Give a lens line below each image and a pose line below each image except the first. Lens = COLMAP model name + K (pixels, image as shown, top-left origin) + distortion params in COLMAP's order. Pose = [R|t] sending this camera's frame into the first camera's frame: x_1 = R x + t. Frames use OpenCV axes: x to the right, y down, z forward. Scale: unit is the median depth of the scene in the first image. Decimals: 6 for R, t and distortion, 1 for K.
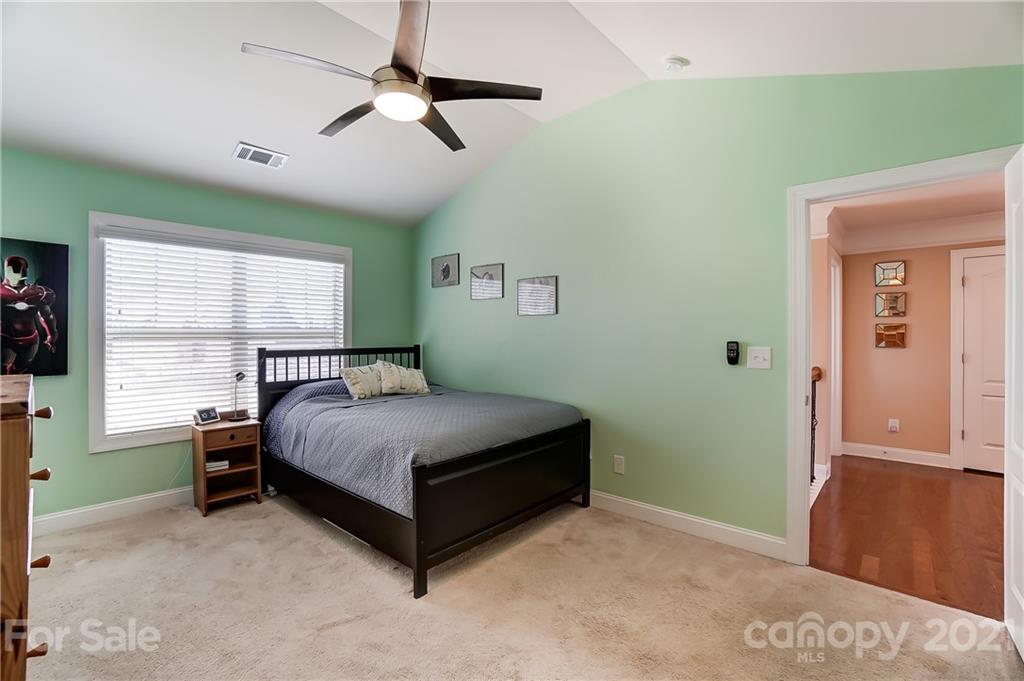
lens RADIAL K [[449.0, 0, 507.0], [0, 449.0, 332.4], [0, 0, 1]] dist [-0.032149, 0.000156]
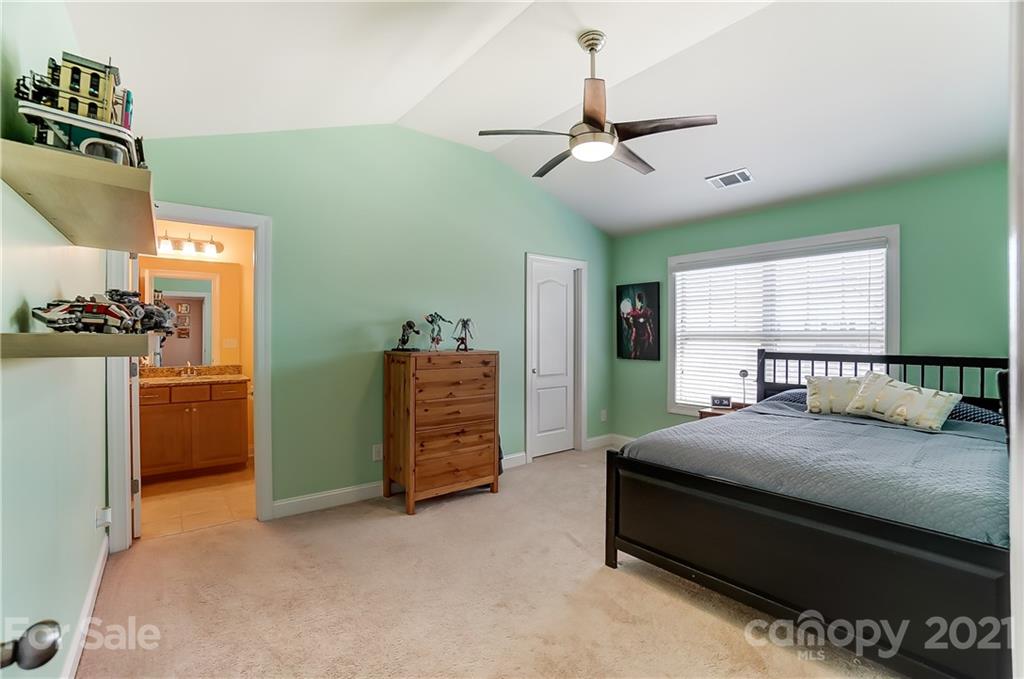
lens RADIAL K [[448.6, 0, 509.1], [0, 448.6, 336.8], [0, 0, 1]] dist [-0.068913, 0.020293]
pose [[-0.155765, 0.001656, -0.987793, 0.593115], [0.000112, 0.999999, 0.001659, 0.002950], [0.987794, 0.000148, -0.155765, 0.569991]]
